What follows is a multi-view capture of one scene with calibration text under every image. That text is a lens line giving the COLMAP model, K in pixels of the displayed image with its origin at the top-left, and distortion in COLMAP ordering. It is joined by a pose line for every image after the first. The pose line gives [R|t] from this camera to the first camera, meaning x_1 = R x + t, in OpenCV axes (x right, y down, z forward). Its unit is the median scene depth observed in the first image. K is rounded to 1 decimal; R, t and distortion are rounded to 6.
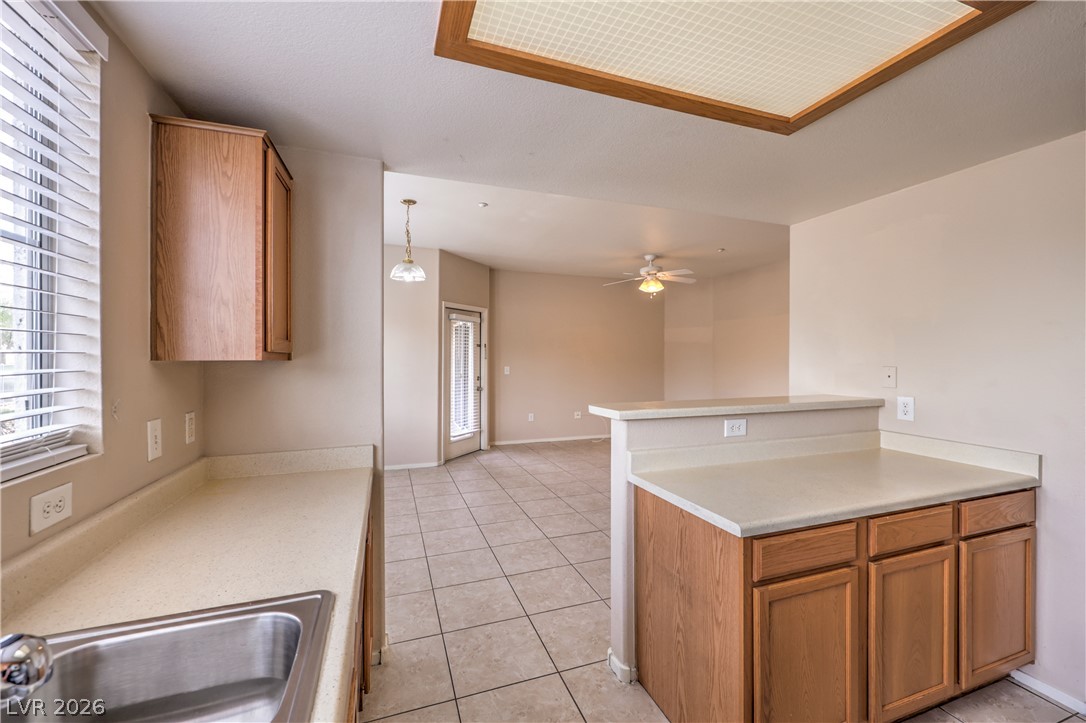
lens RADIAL K [[446.0, 0, 562.7], [0, 446.0, 355.1], [0, 0, 1]] dist [-0.002927, 0.000152]
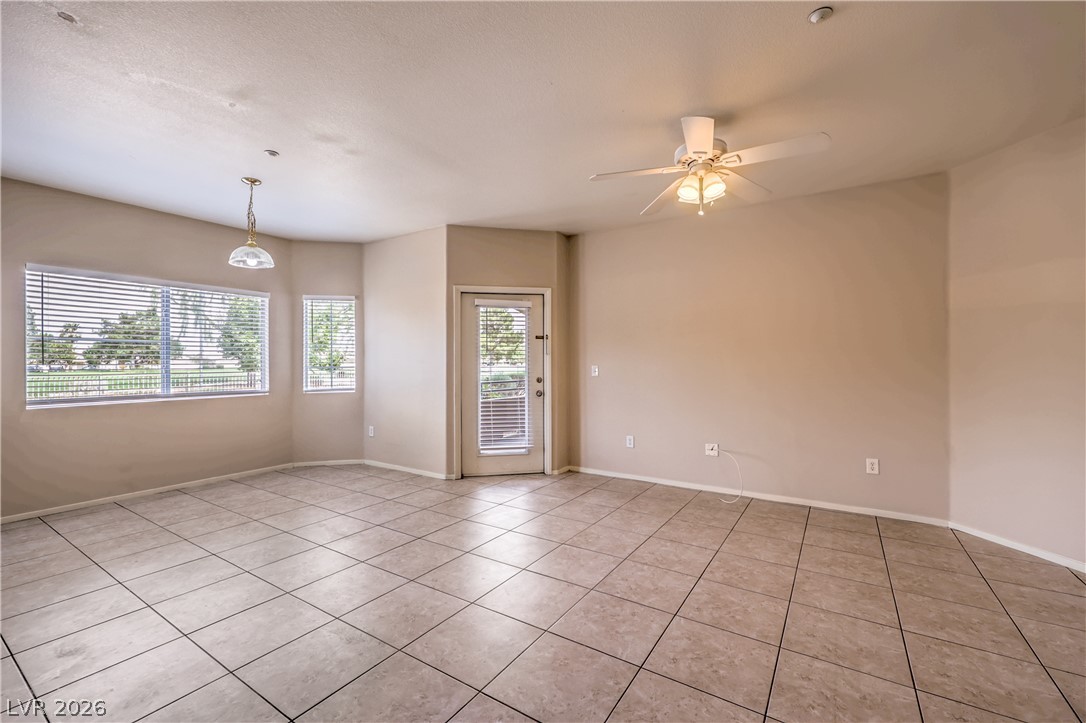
lens RADIAL K [[446.0, 0, 544.9], [0, 446.0, 363.1], [0, 0, 1]] dist [-0.002927, 0.000152]
pose [[0.576380, 0.005093, -0.817166, 0.458561], [0.005343, 0.999936, 0.010001, 0.016100], [0.817164, -0.010131, 0.576316, 0.578404]]
